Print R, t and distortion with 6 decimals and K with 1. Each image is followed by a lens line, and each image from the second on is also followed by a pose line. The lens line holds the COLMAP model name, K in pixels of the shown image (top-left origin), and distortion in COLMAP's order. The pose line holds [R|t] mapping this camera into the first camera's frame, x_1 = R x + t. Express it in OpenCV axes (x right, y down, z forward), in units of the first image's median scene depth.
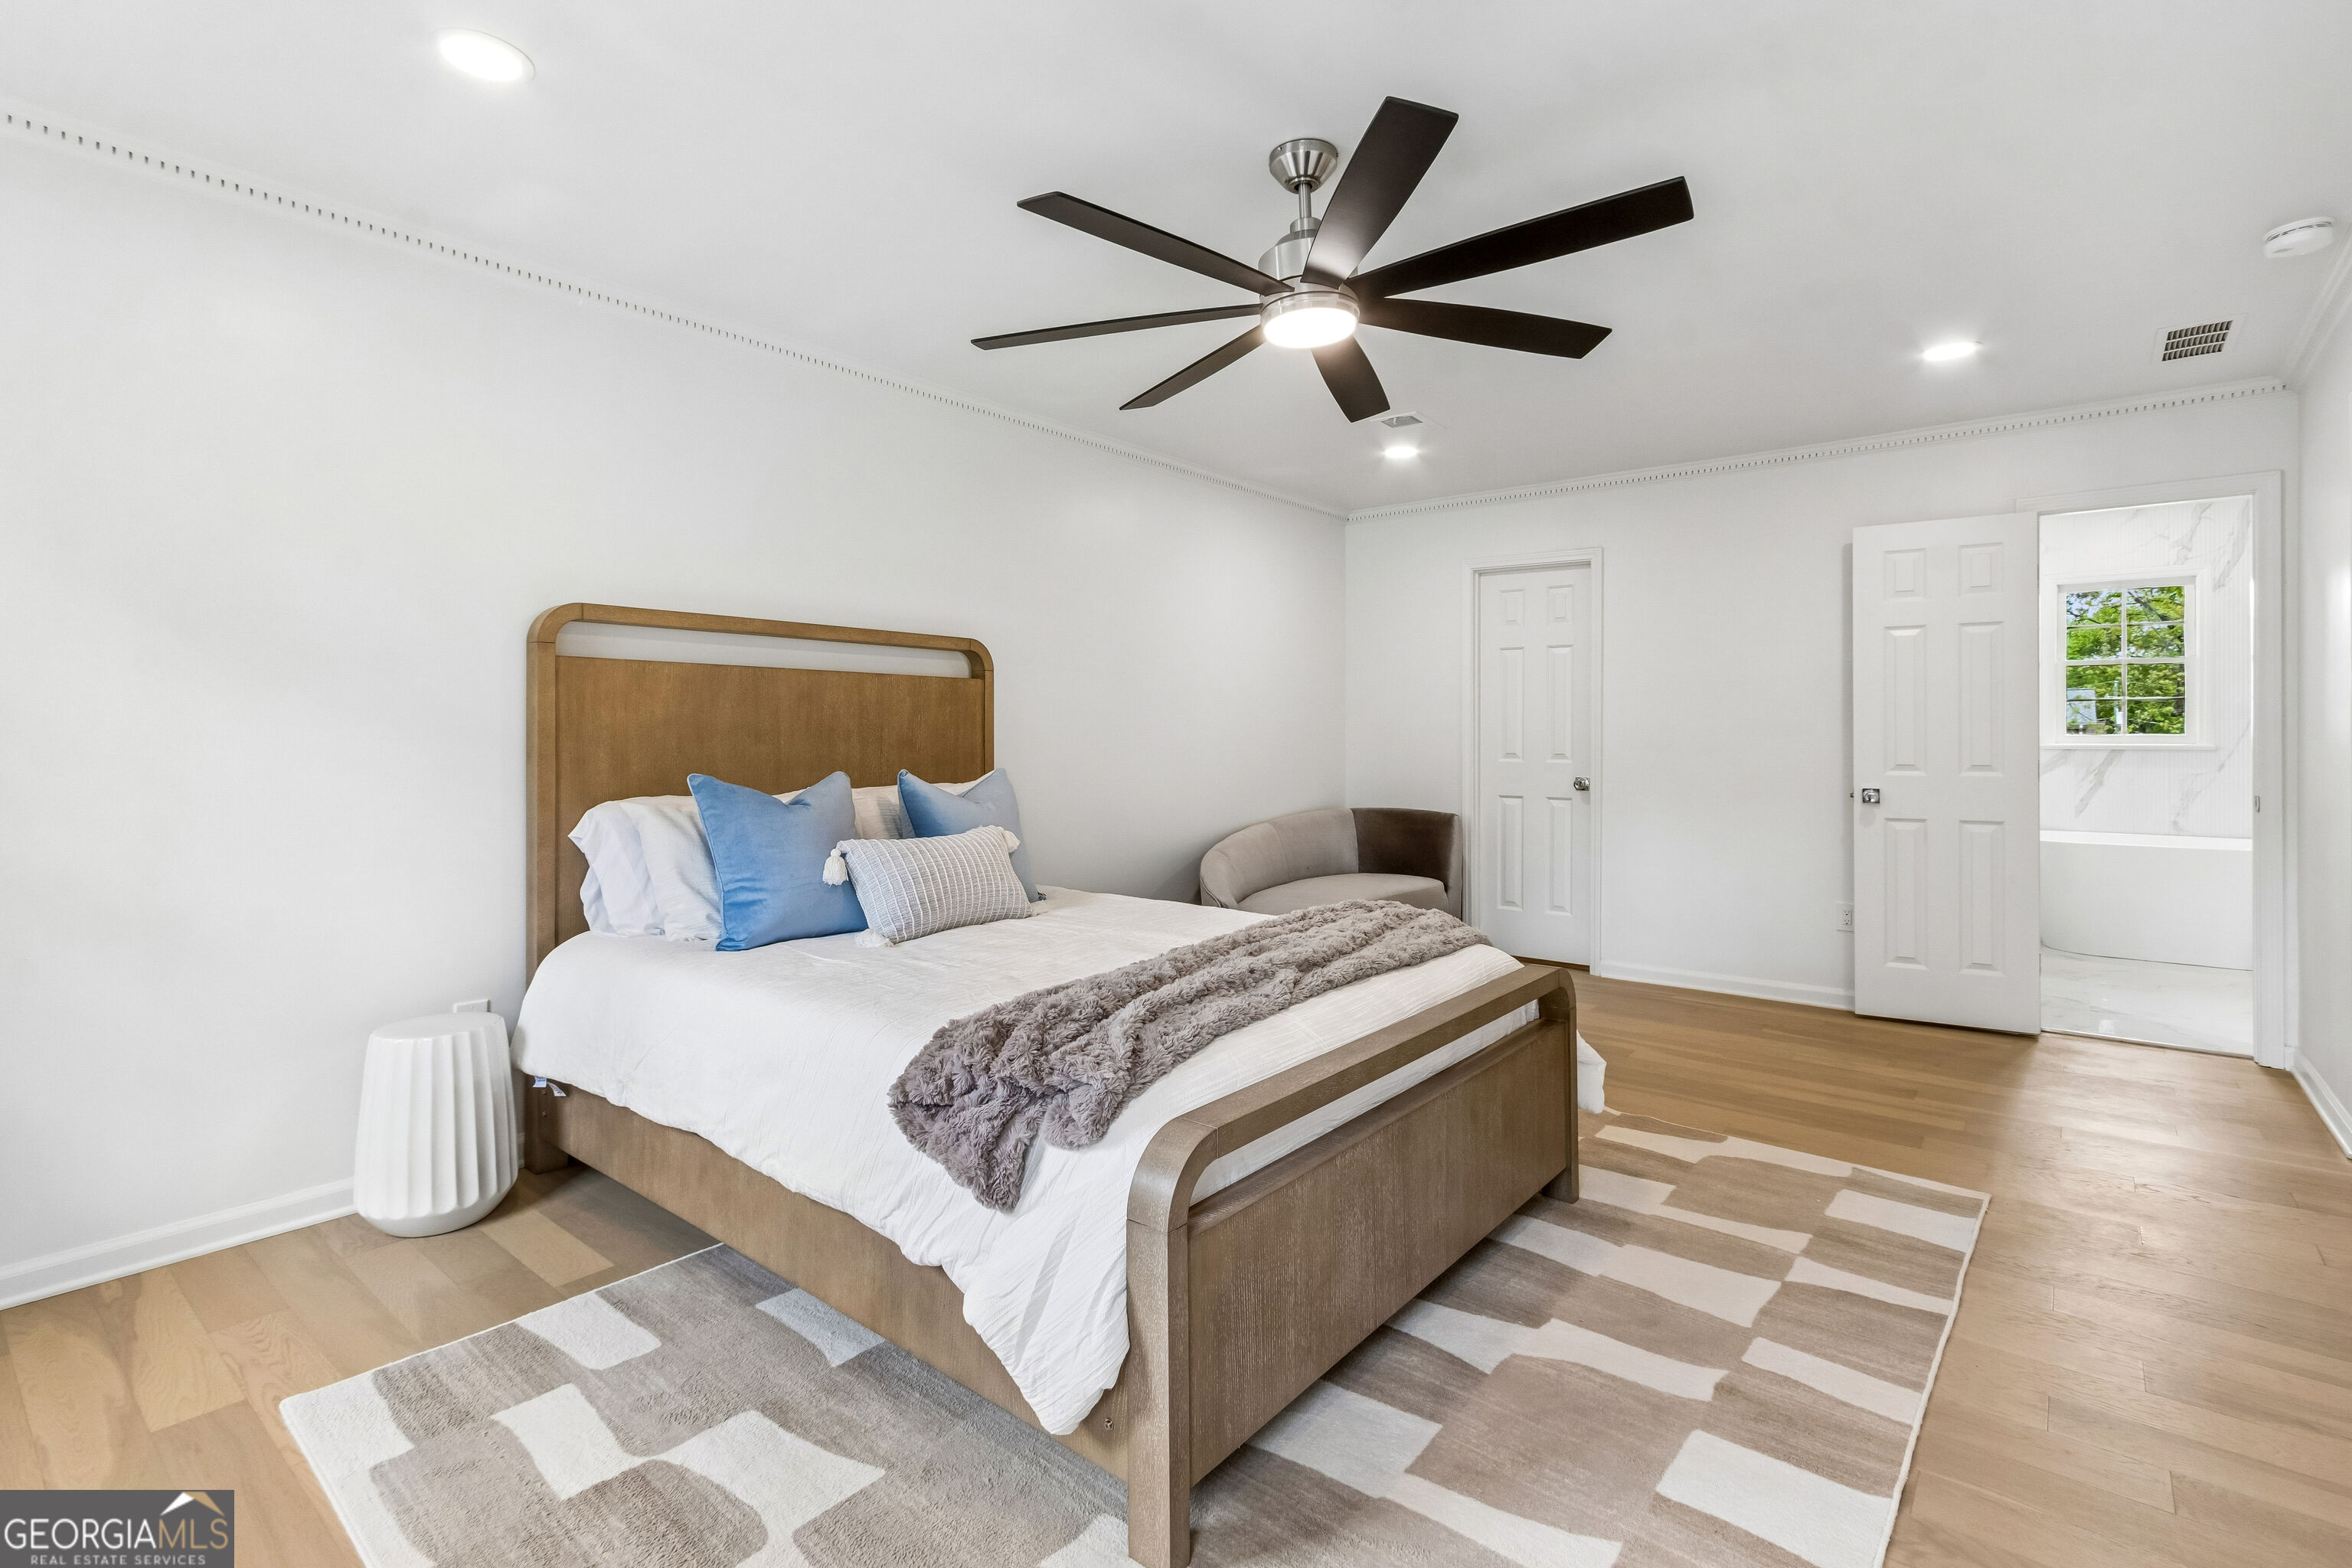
lens RADIAL K [[1088.2, 0, 1180.6], [0, 1088.2, 739.4], [0, 0, 1]] dist [0.013263, 0.000044]
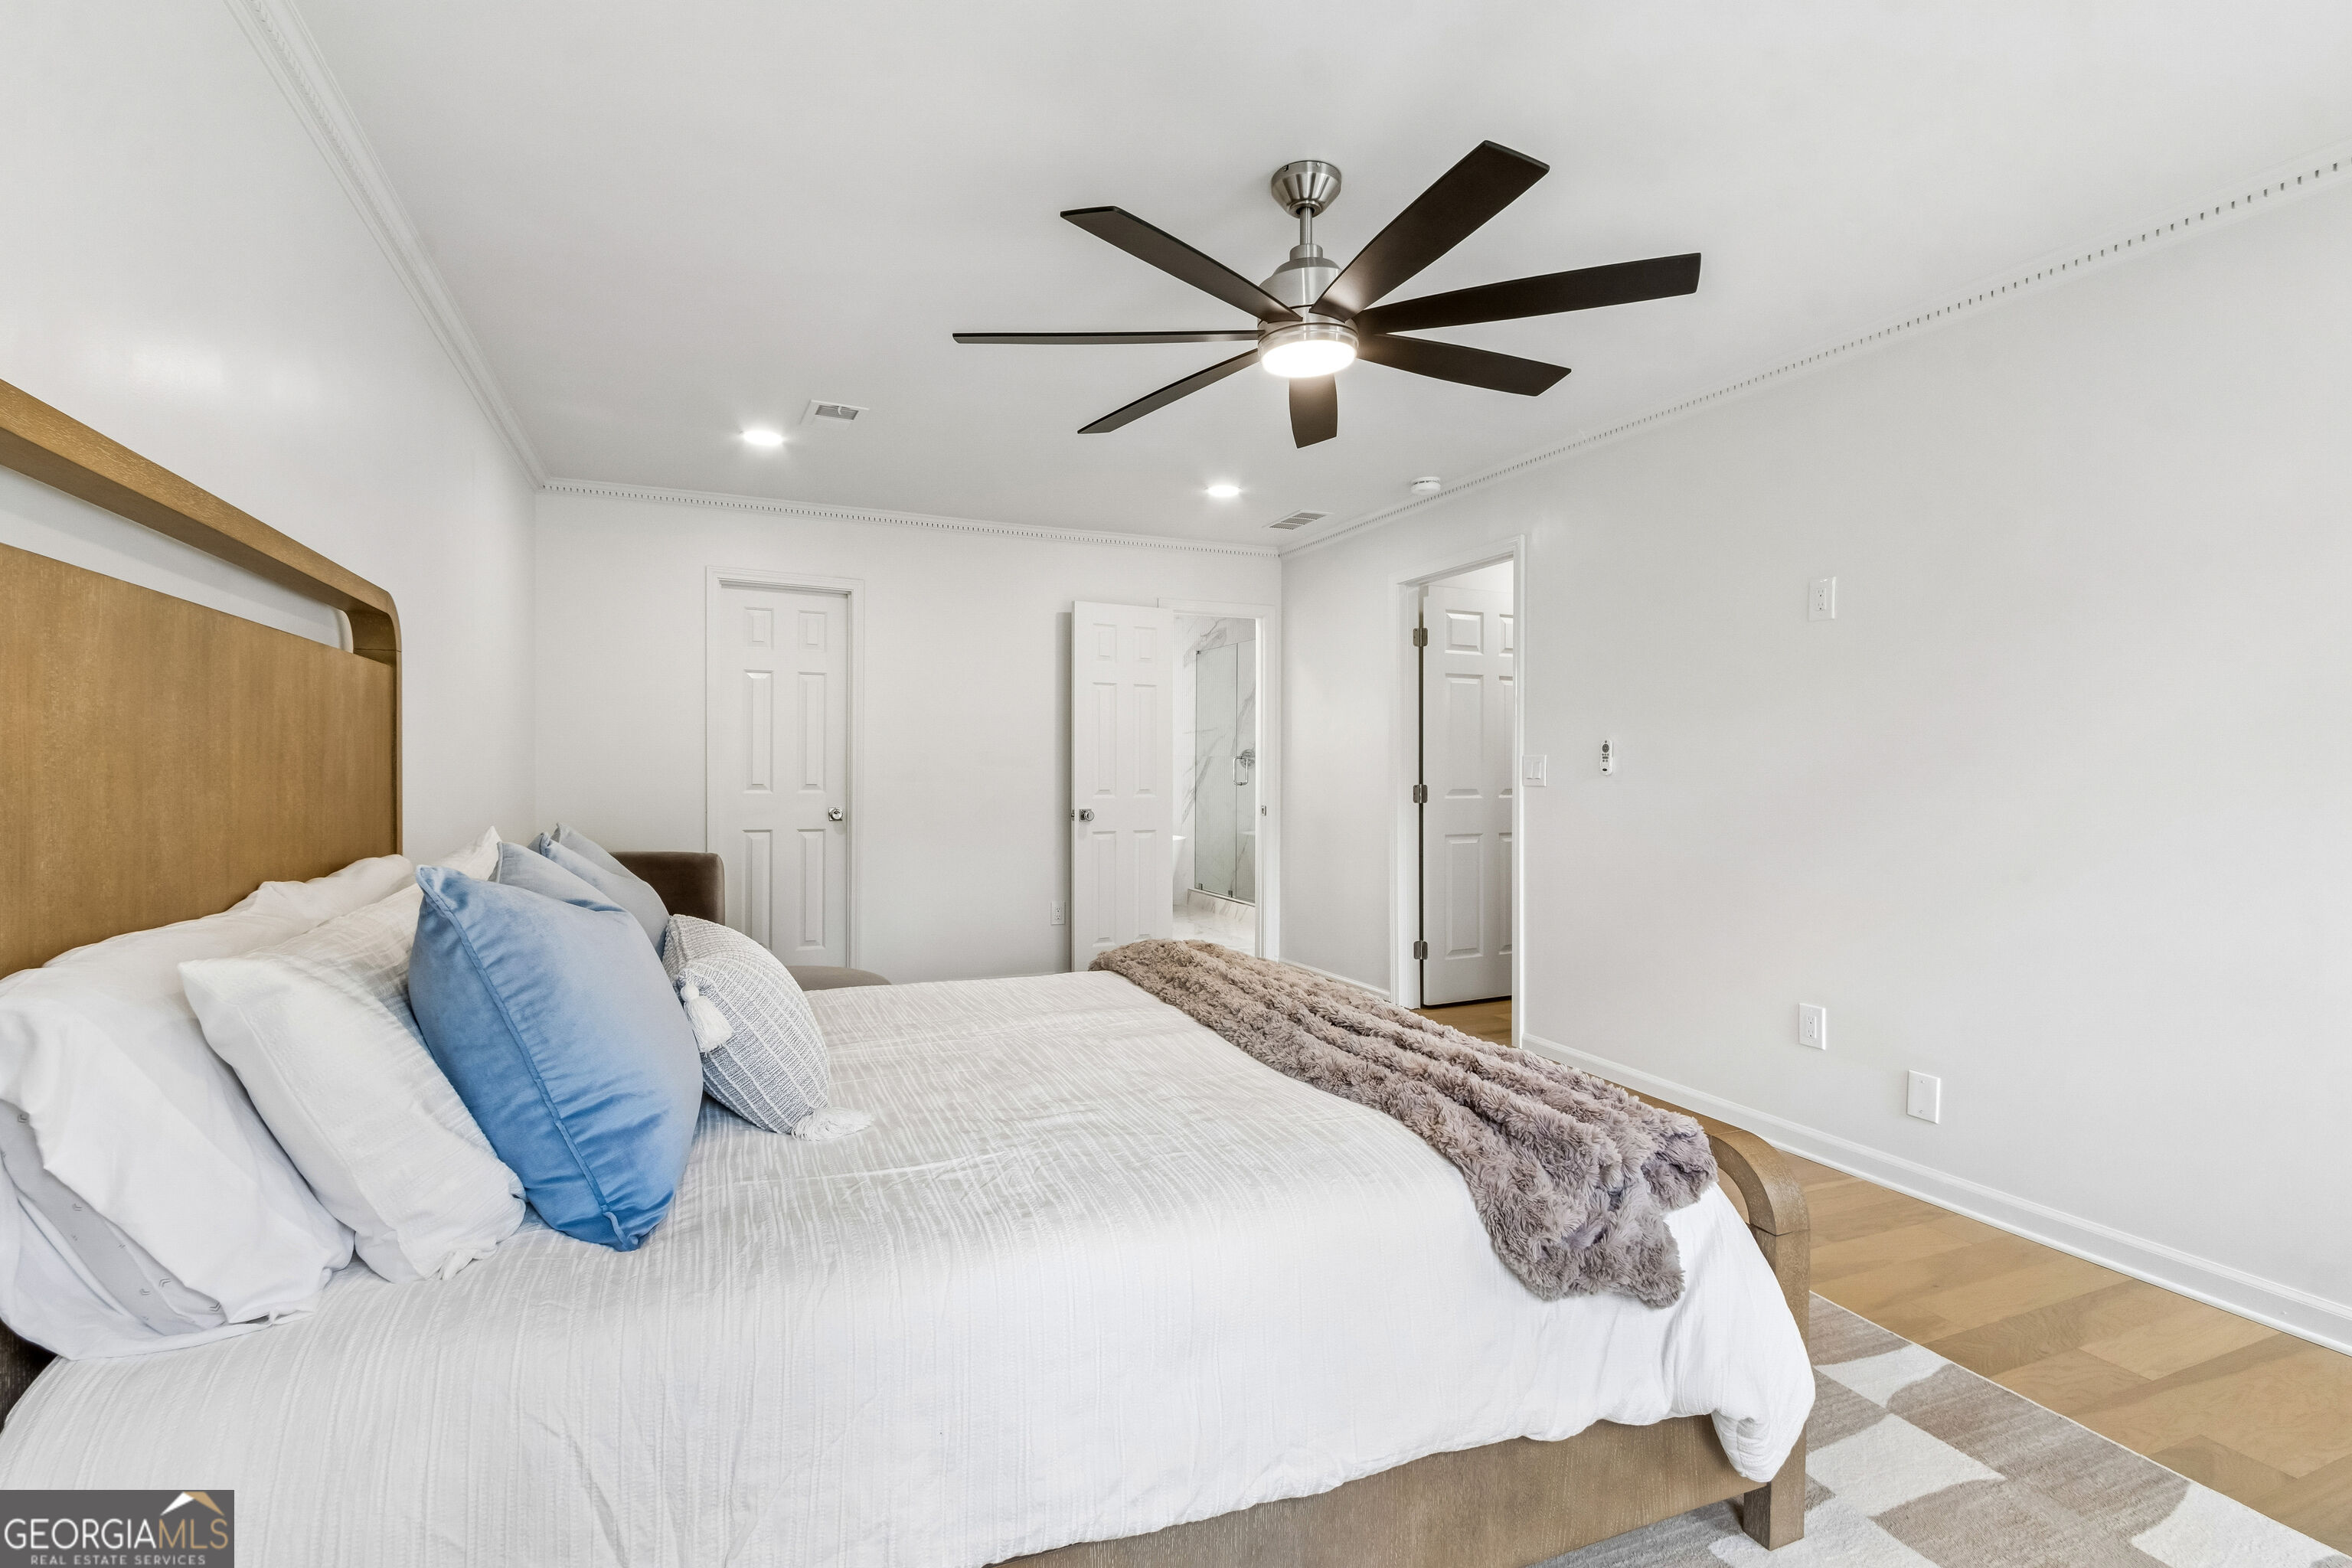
lens RADIAL K [[1037.0, 0, 1176.0], [0, 1037.0, 784.0], [0, 0, 1]] dist [0.003484, 0.000264]
pose [[0.460105, -0.011835, 0.887786, -0.651820], [-0.003636, 0.999878, 0.015213, -0.005102], [-0.887857, -0.010227, 0.460006, 0.570702]]
